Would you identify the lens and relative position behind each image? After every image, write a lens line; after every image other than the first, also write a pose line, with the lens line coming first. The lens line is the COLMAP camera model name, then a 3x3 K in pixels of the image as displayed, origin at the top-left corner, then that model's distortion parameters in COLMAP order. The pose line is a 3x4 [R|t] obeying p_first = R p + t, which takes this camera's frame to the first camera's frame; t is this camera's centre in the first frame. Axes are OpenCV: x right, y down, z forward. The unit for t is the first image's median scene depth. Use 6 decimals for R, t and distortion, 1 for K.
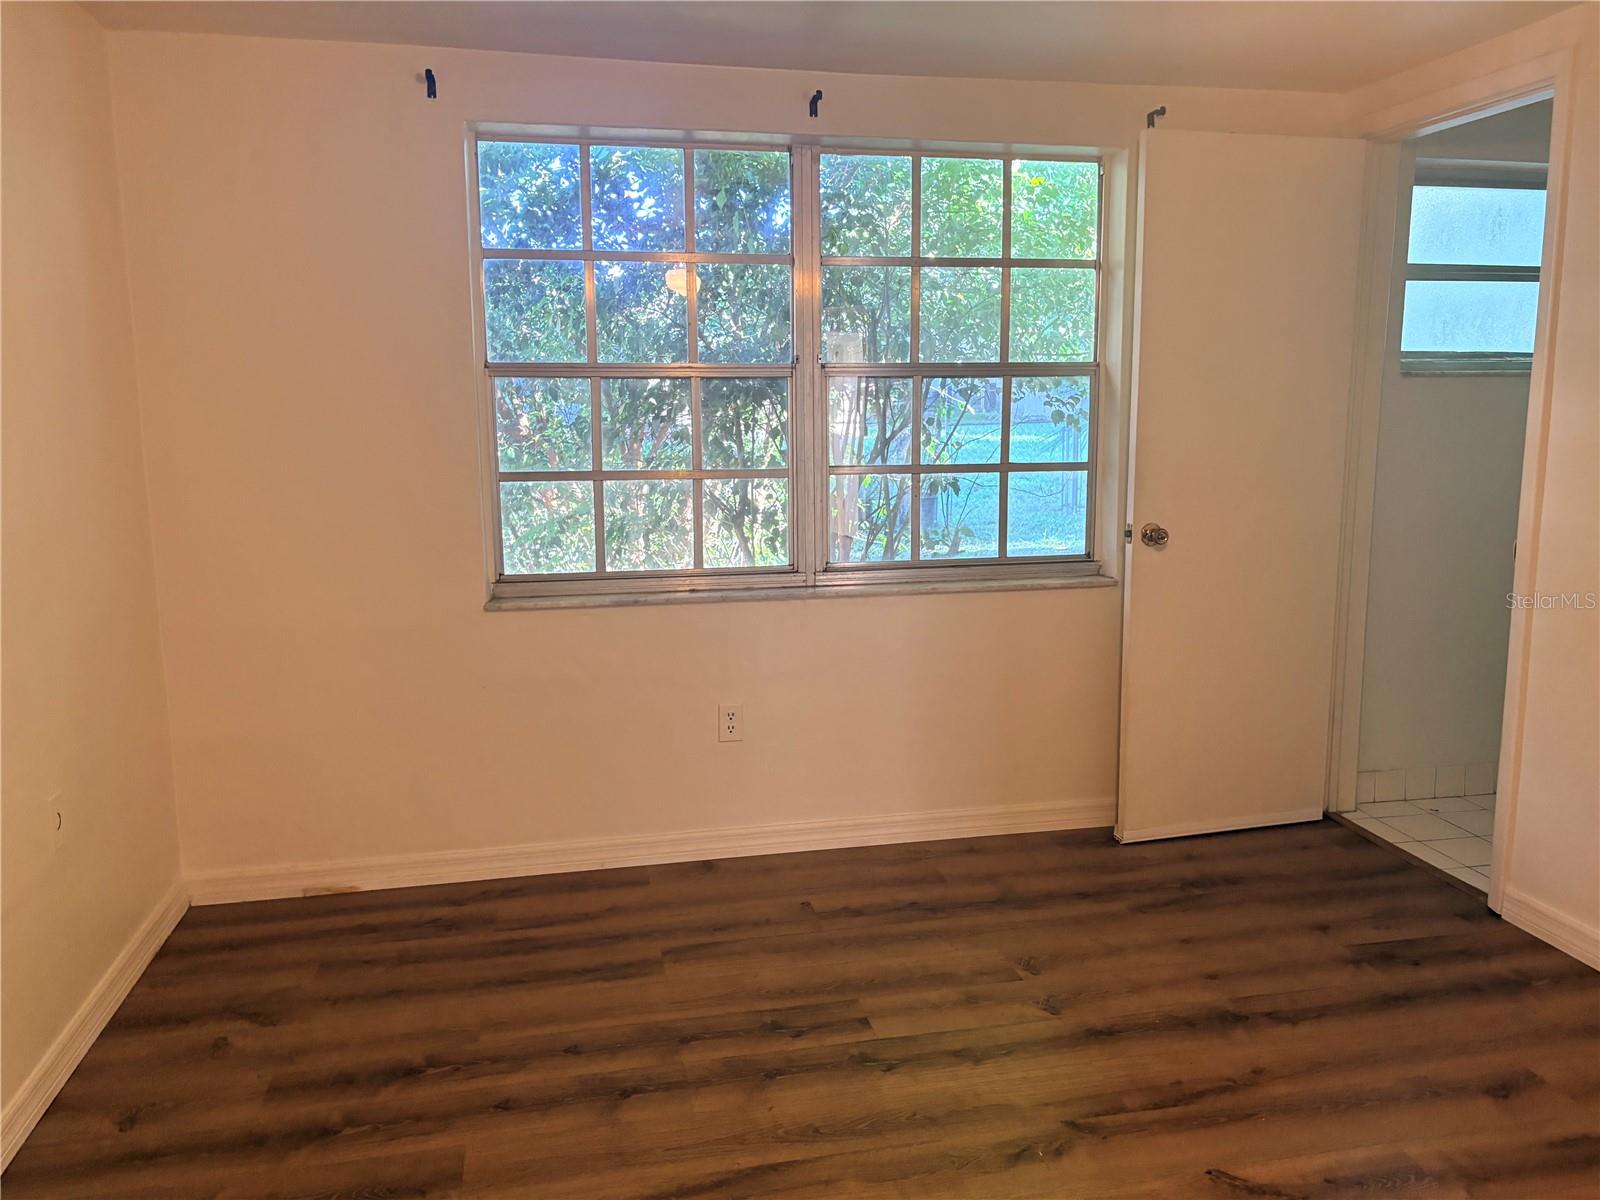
lens RADIAL K [[1208.3, 0, 796.9], [0, 1208.3, 586.7], [0, 0, 1]] dist [0.027382, -0.010756]
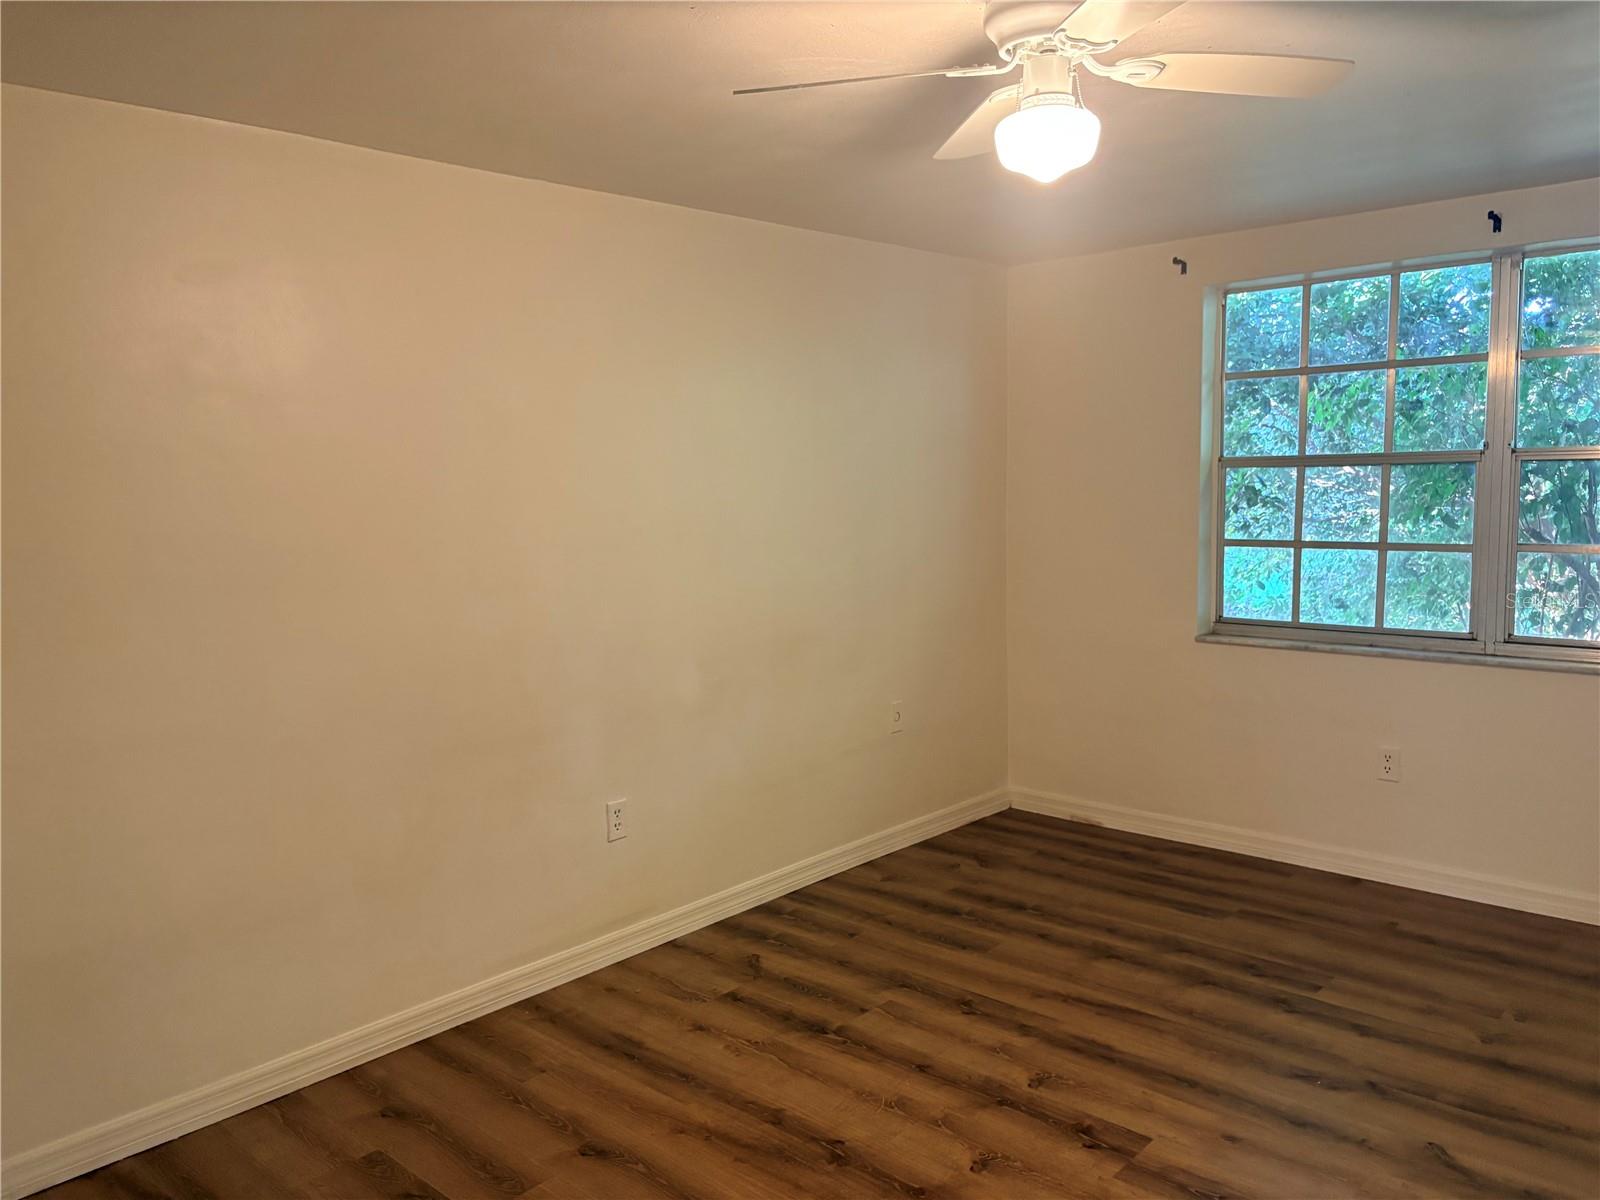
lens RADIAL K [[1208.3, 0, 804.0], [0, 1208.3, 606.0], [0, 0, 1]] dist [0.027382, -0.010756]
pose [[0.582552, 0.082294, -0.808617, 0.670310], [-0.112667, 0.993433, 0.019934, 0.004388], [0.804947, 0.079492, 0.587998, -0.172661]]
